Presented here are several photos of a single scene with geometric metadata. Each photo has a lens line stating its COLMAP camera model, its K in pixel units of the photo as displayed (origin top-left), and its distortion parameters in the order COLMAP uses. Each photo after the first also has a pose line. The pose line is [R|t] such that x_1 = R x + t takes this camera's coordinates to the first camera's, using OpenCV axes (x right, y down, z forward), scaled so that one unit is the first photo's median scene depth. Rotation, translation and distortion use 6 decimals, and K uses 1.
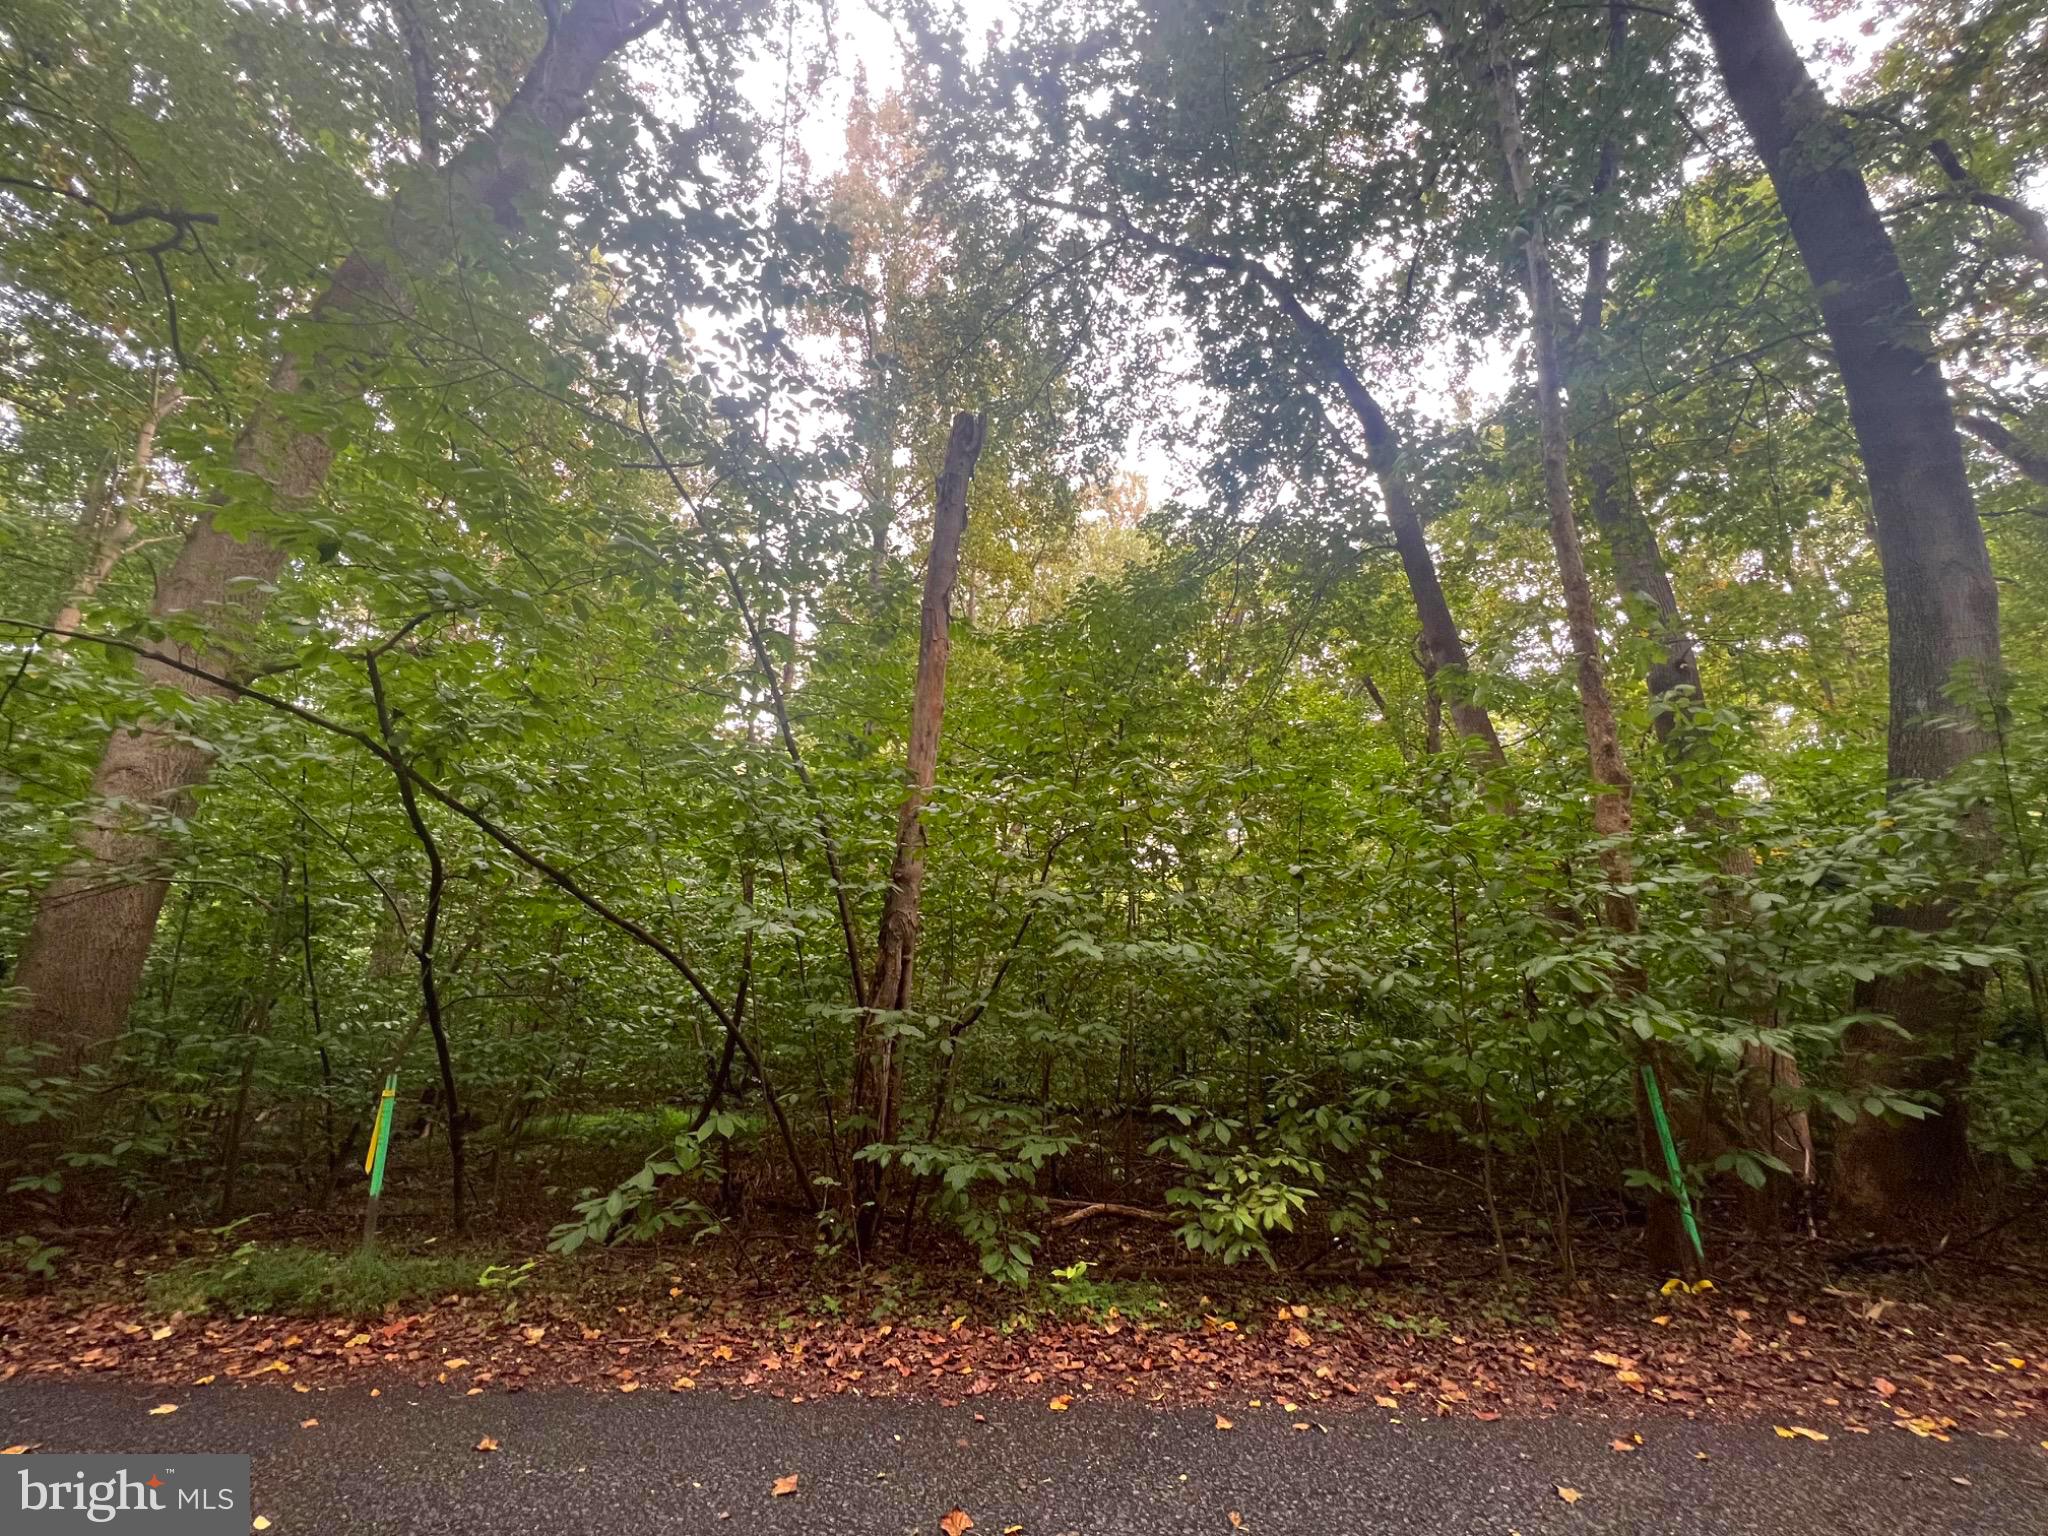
lens RADIAL K [[822.9, 0, 1026.6], [0, 822.9, 775.4], [0, 0, 1]] dist [0.000517, 0.000288]
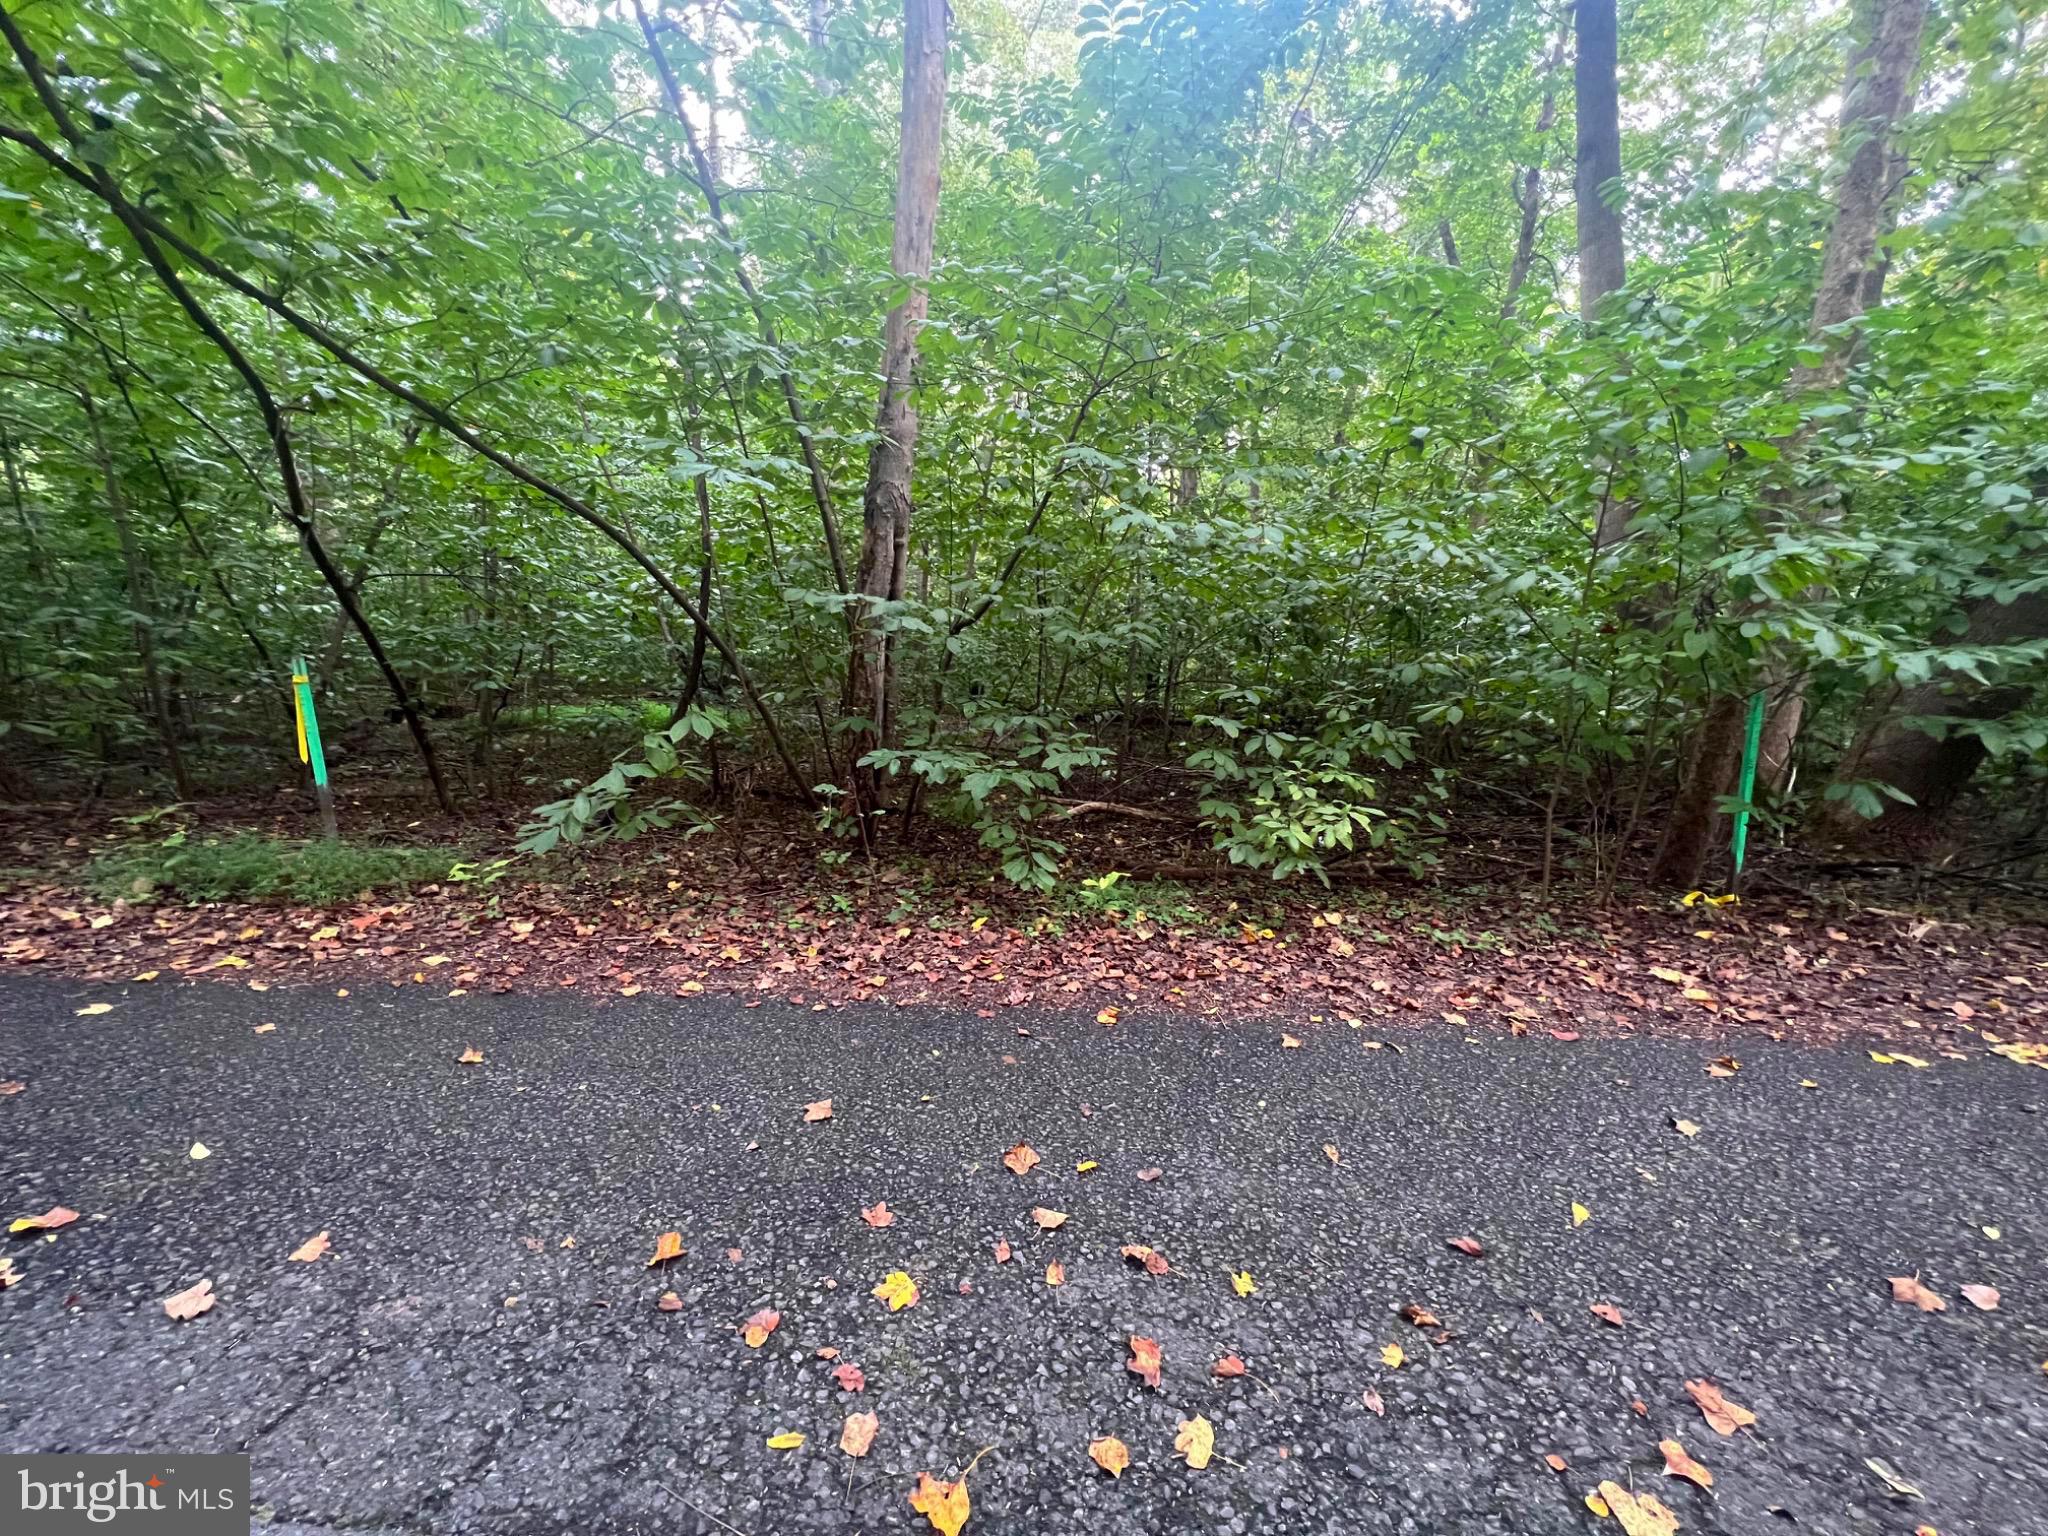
lens RADIAL K [[822.9, 0, 1026.6], [0, 822.9, 775.4], [0, 0, 1]] dist [0.000517, 0.000288]
pose [[0.998909, 0.022331, 0.041002, -0.075455], [-0.038300, 0.894178, 0.446071, 0.092414], [-0.026702, -0.447155, 0.894058, 0.241521]]
